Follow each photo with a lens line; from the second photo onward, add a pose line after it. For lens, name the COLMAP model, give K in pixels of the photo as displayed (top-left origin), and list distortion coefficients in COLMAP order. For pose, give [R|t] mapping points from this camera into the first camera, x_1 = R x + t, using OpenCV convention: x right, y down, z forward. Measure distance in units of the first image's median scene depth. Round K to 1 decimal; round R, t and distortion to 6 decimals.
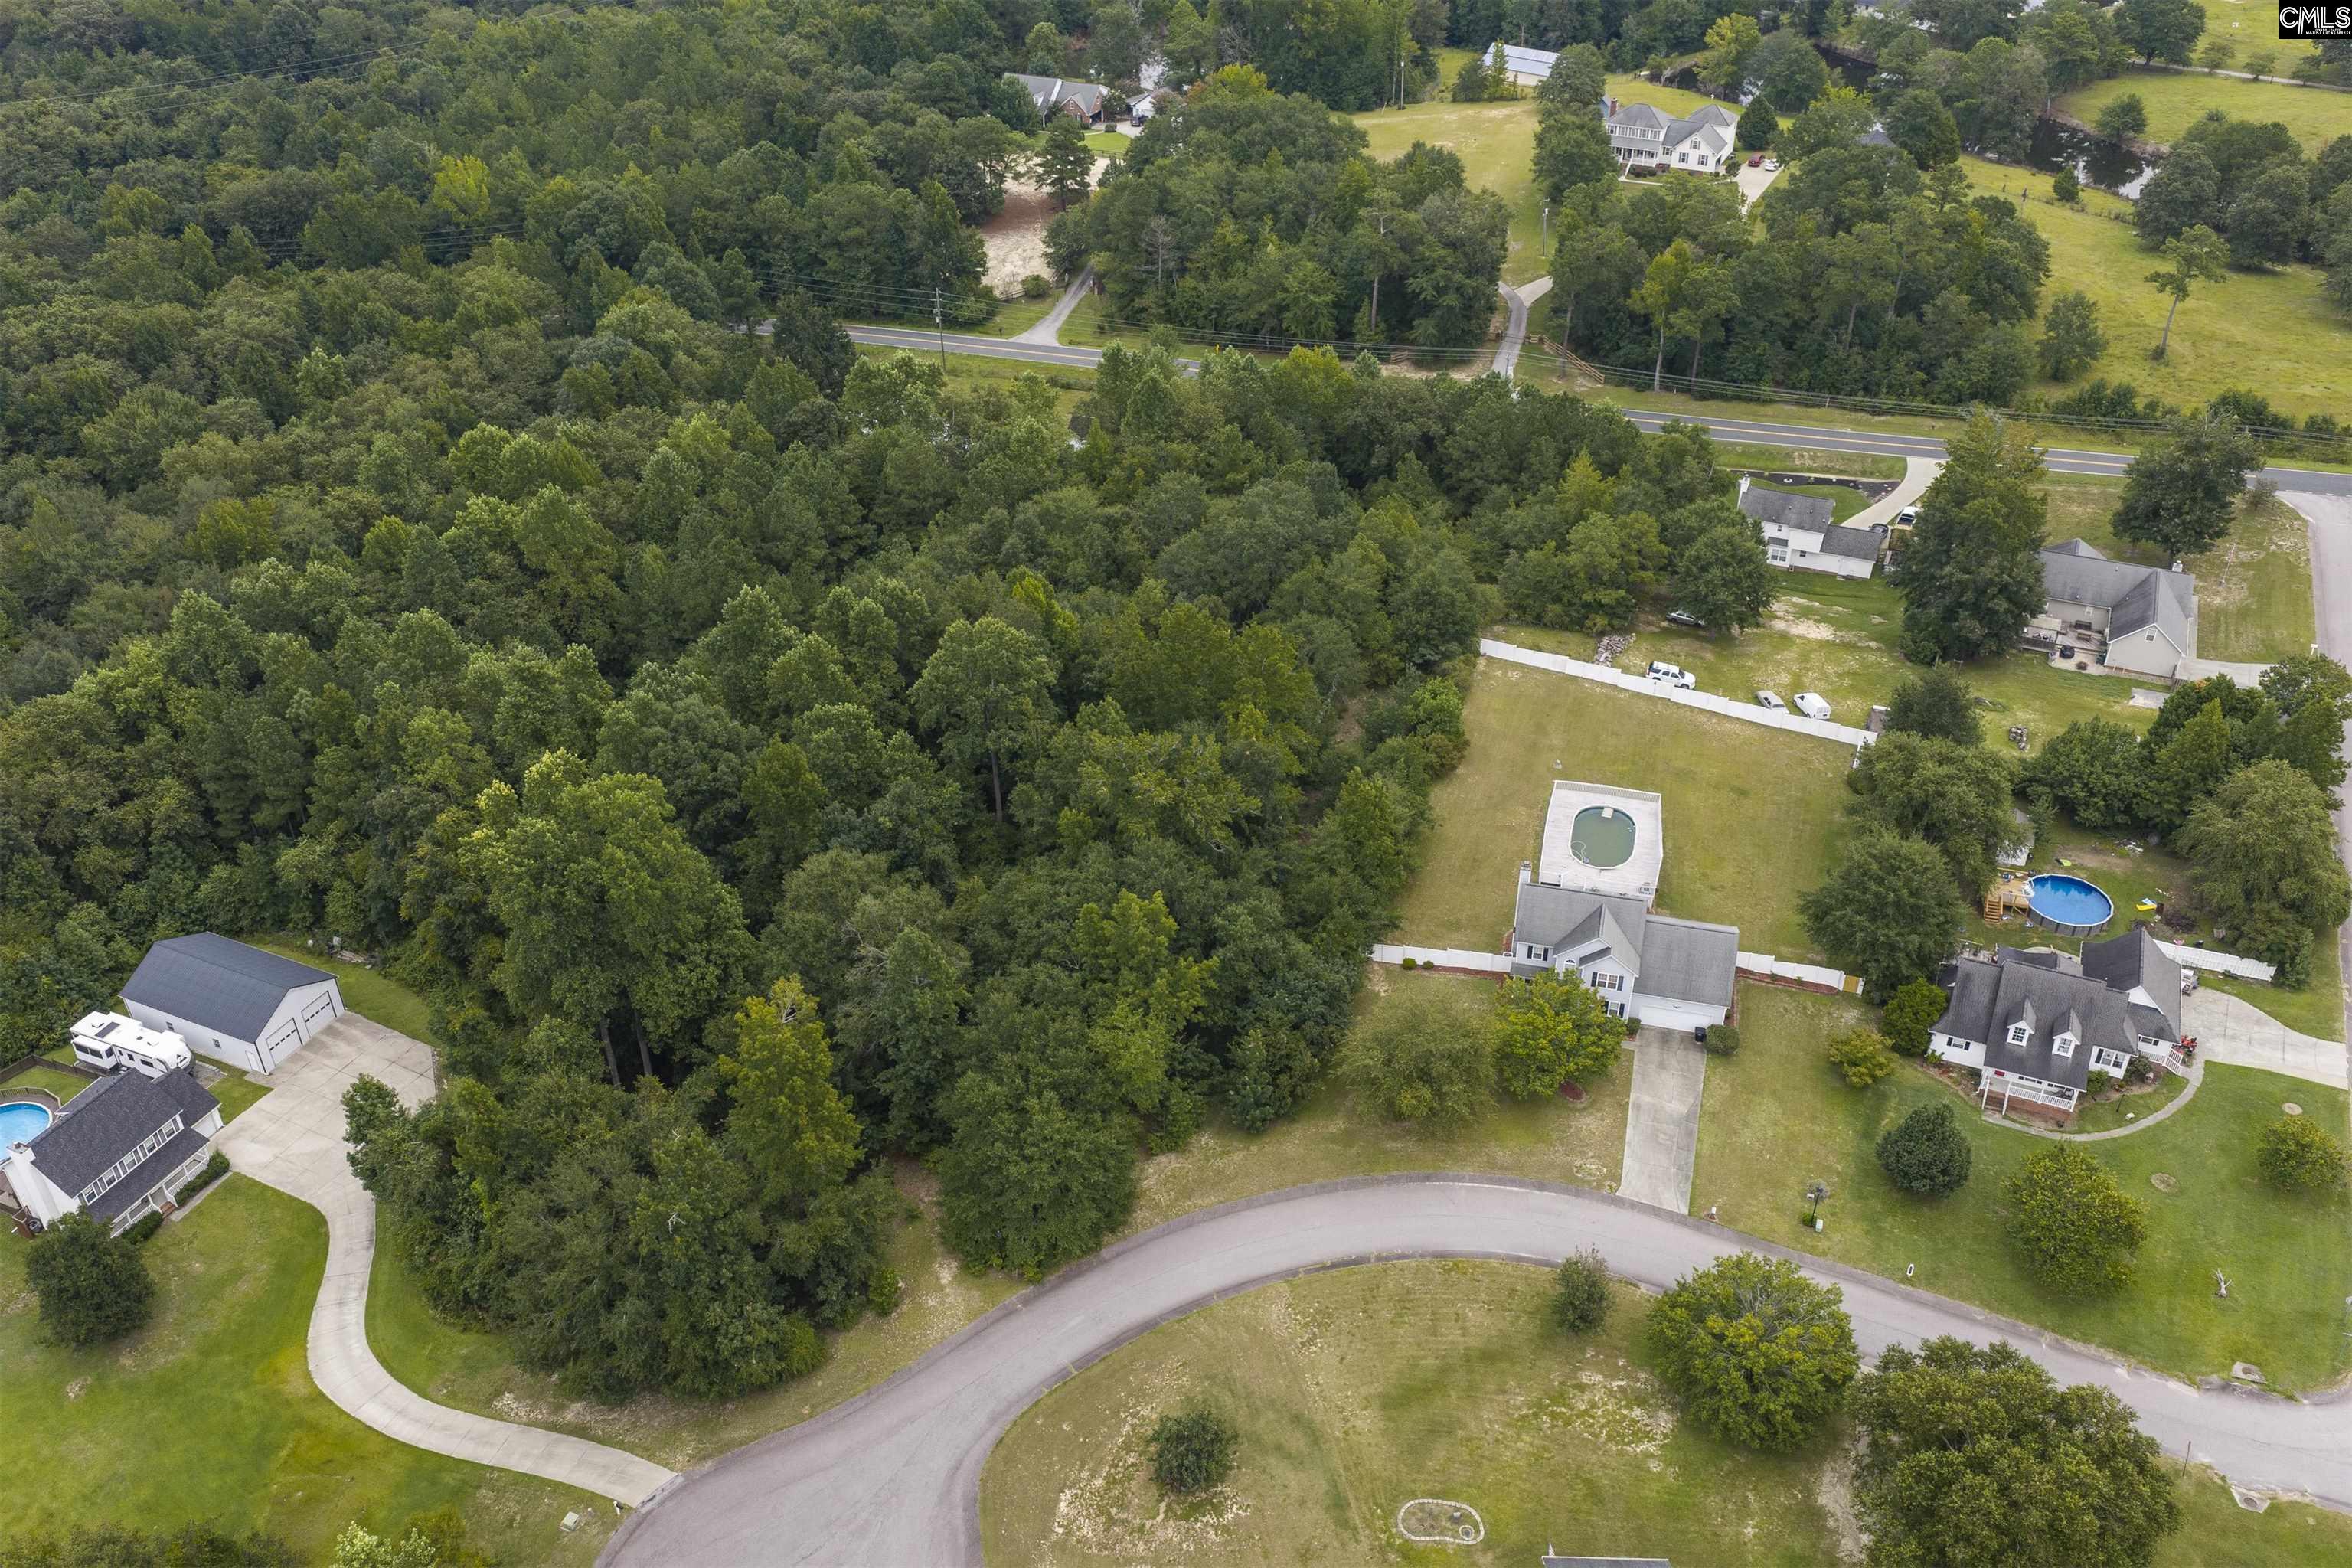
lens RADIAL K [[1964.7, 0, 1176.0], [0, 1964.7, 784.0], [0, 0, 1]] dist [0.007226, -0.017915]
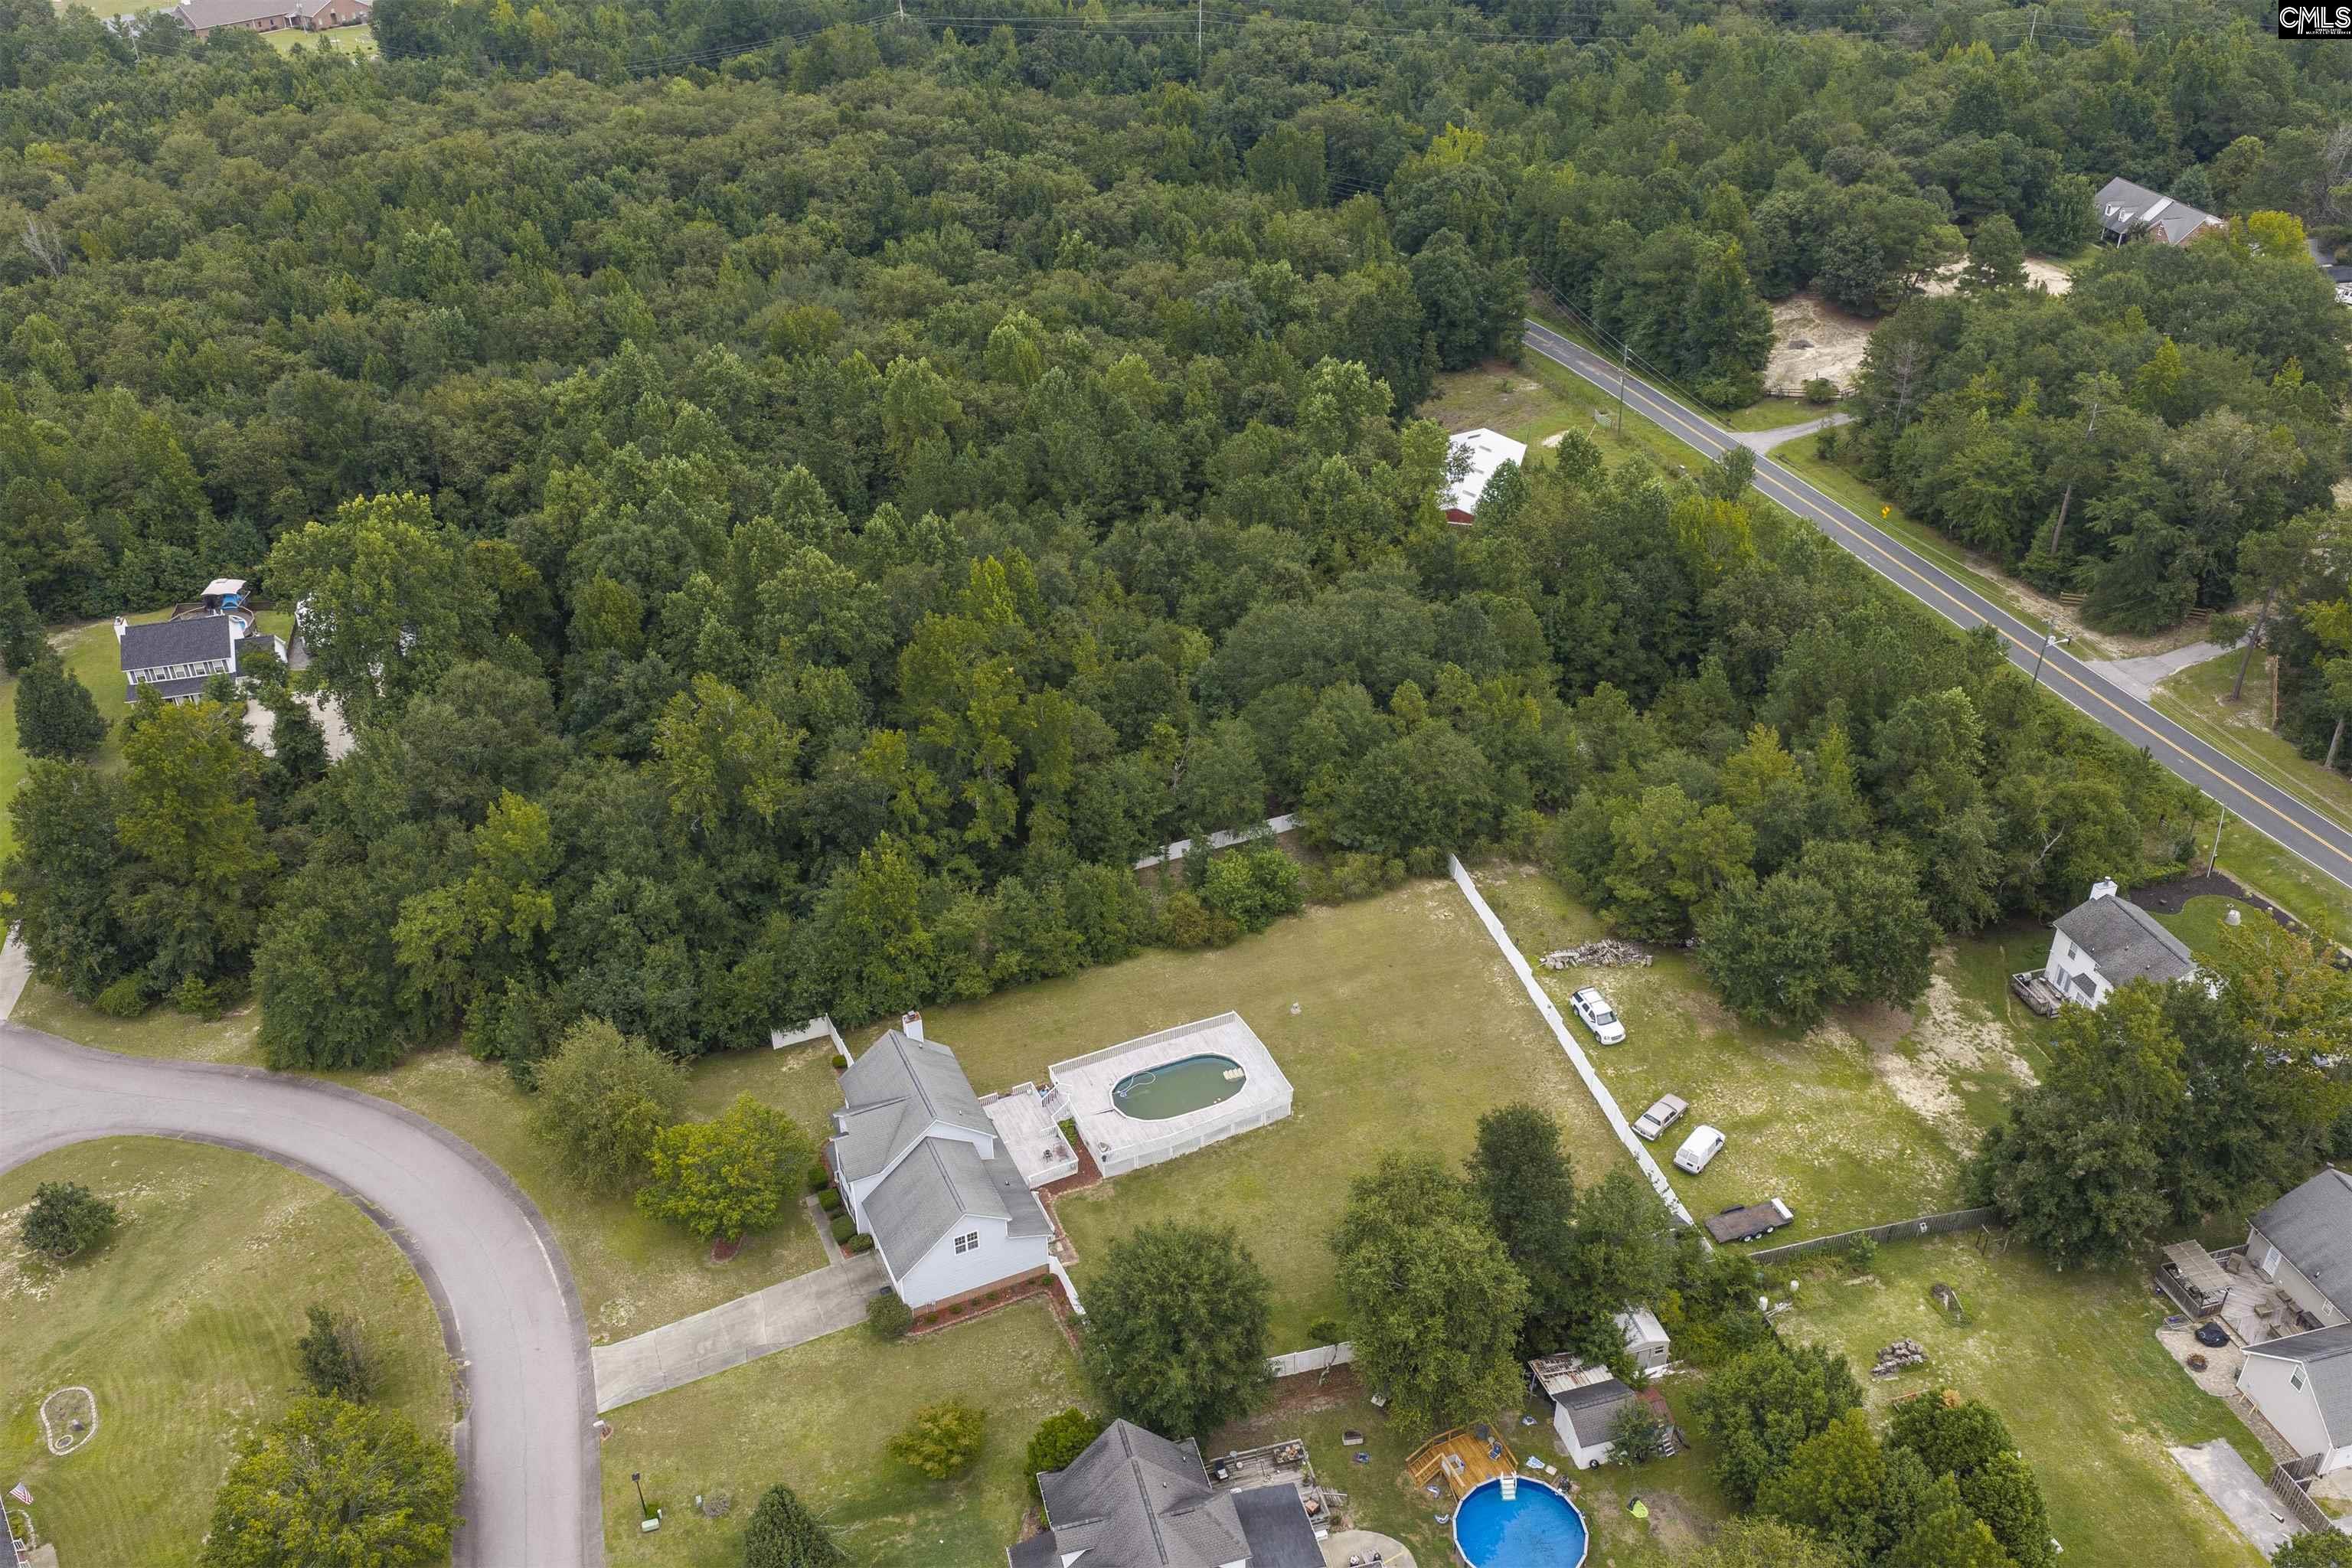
lens RADIAL K [[1964.7, 0, 1176.0], [0, 1964.7, 784.0], [0, 0, 1]] dist [0.007226, -0.017915]
pose [[0.627563, 0.418903, -0.656266, 0.793678], [-0.431040, 0.888885, 0.155199, -0.236644], [0.648359, 0.185480, 0.738396, 0.461207]]
